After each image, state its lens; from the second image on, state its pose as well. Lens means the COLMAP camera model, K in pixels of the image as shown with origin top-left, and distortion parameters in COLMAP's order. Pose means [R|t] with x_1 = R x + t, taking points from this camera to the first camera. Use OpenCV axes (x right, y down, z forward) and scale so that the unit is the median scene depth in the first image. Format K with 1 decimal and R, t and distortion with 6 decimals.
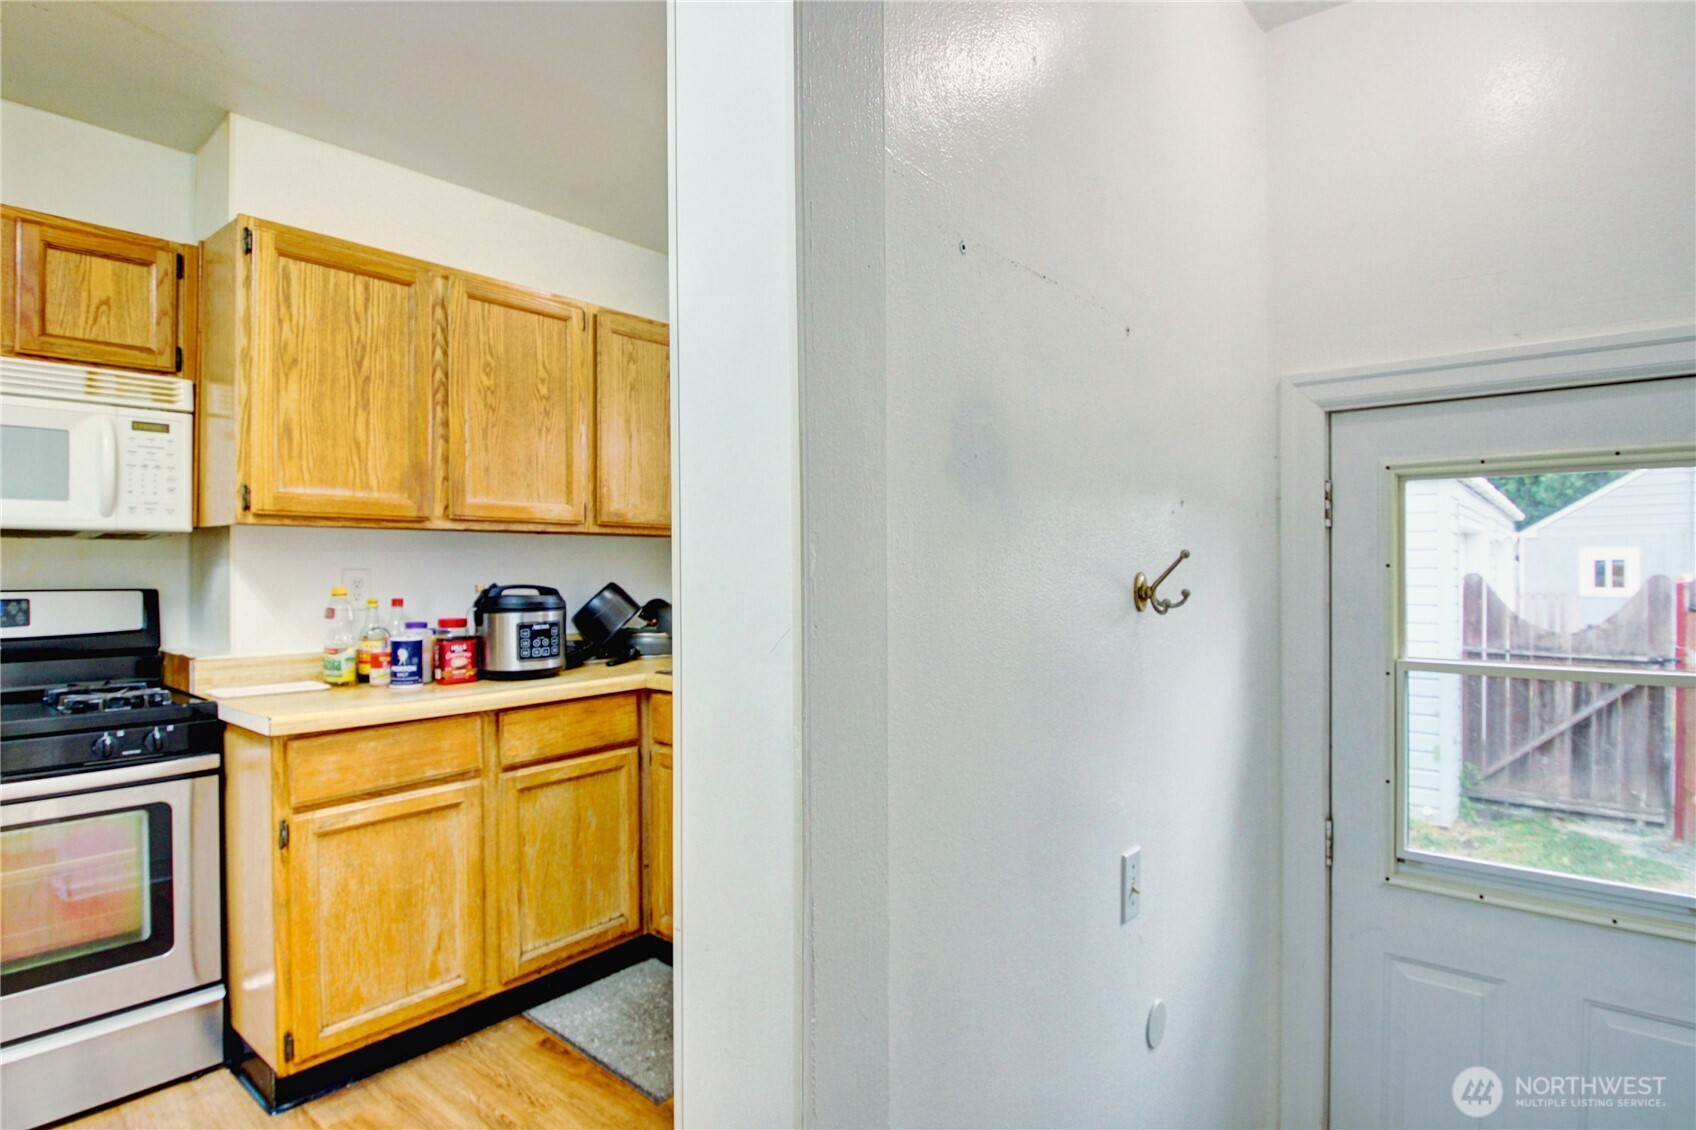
lens RADIAL K [[866.6, 0, 848.0], [0, 866.6, 565.0], [0, 0, 1]] dist [0.005112, -0.021909]
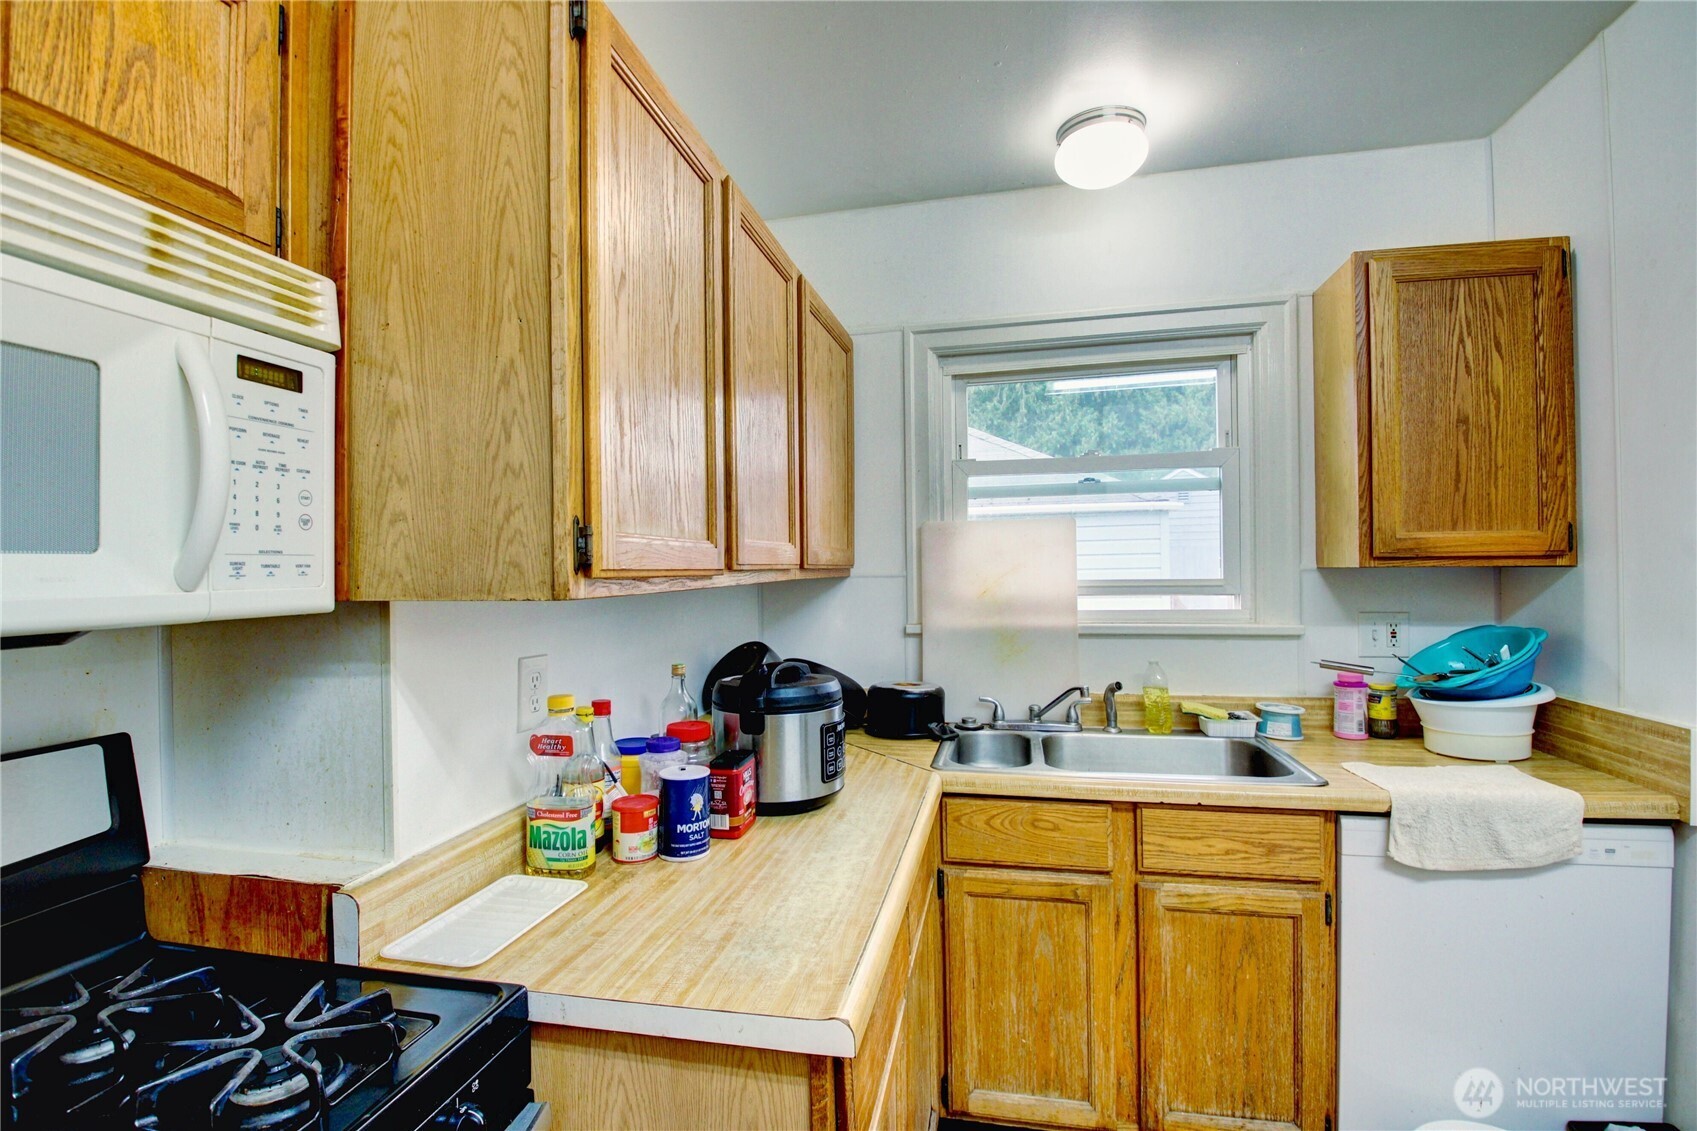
lens RADIAL K [[784.8, 0, 841.8], [0, 784.8, 568.0], [0, 0, 1]] dist [0.018907, -0.027001]
pose [[0.885511, -0.006738, 0.464569, -0.716834], [0.006473, 0.999977, 0.002166, -0.061137], [-0.464573, 0.001090, 0.885534, 0.506319]]
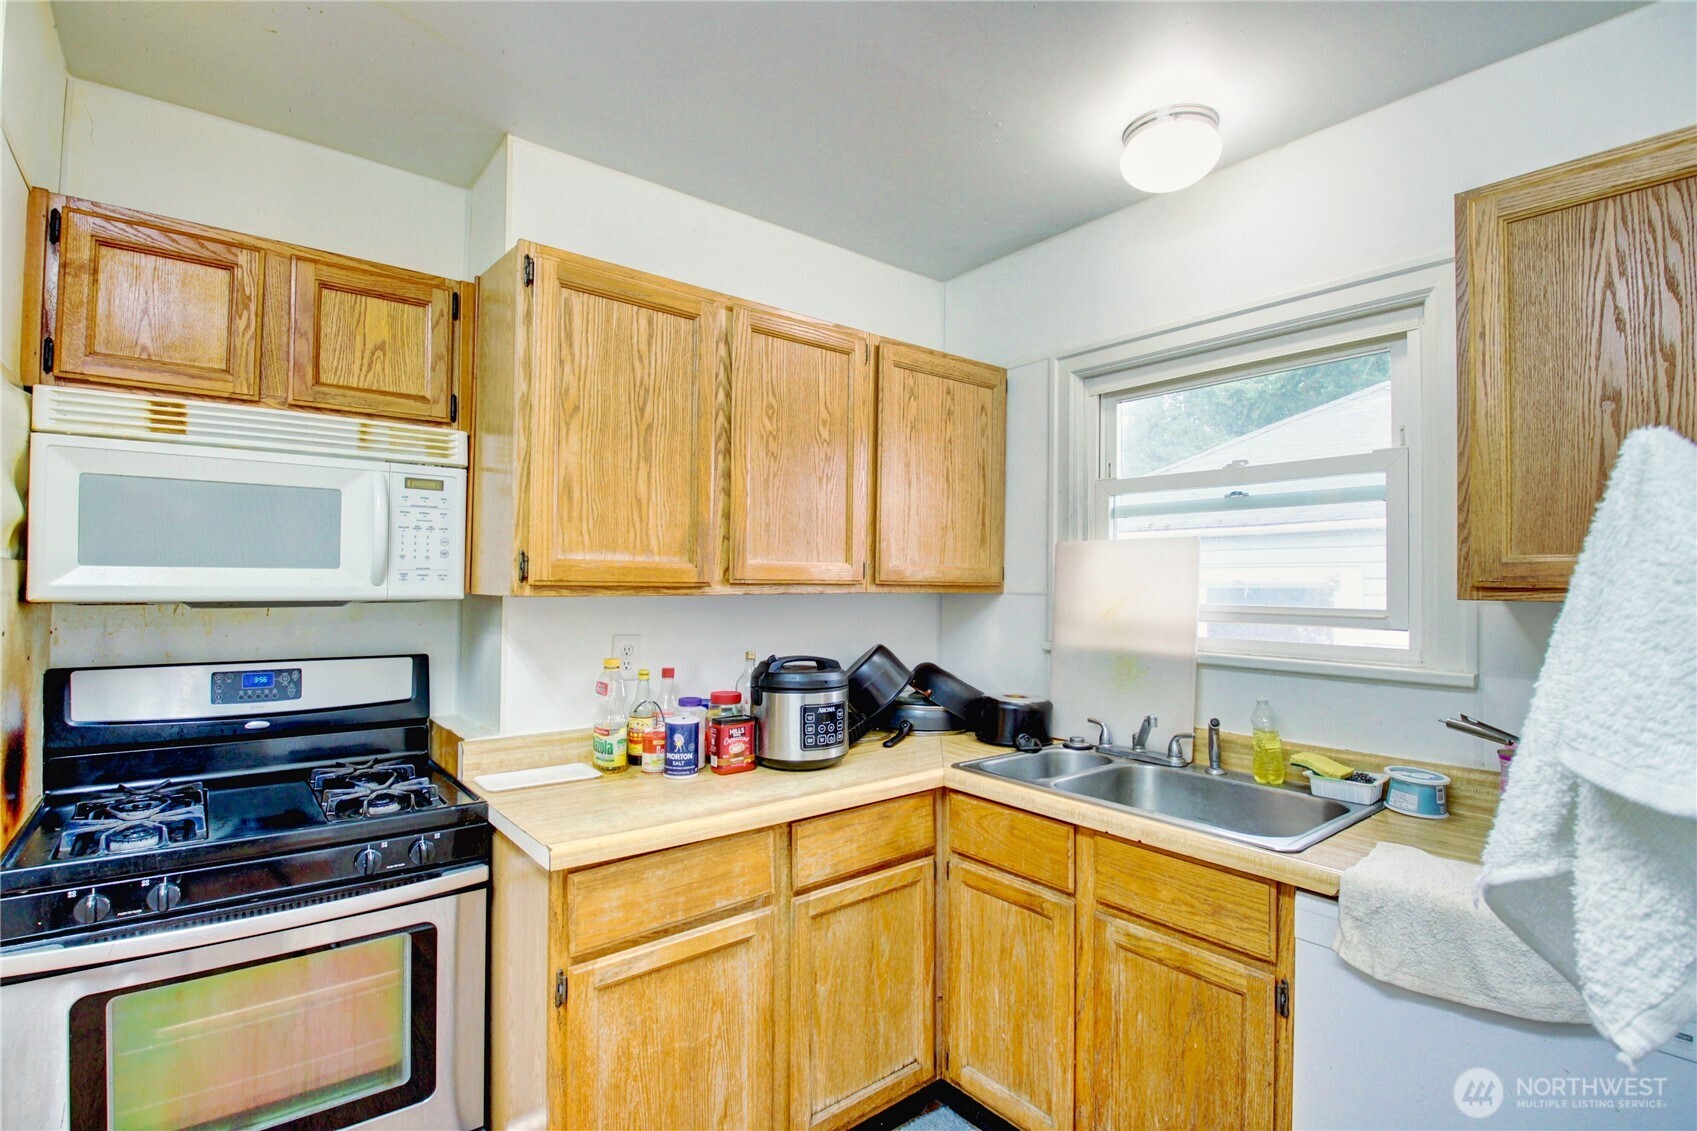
lens RADIAL K [[784.8, 0, 841.8], [0, 784.8, 568.0], [0, 0, 1]] dist [0.018907, -0.027001]
pose [[0.981811, 0.012485, -0.189448, -0.217504], [-0.014835, 0.999830, -0.010990, -0.067915], [0.189278, 0.013601, 0.981829, 0.266520]]
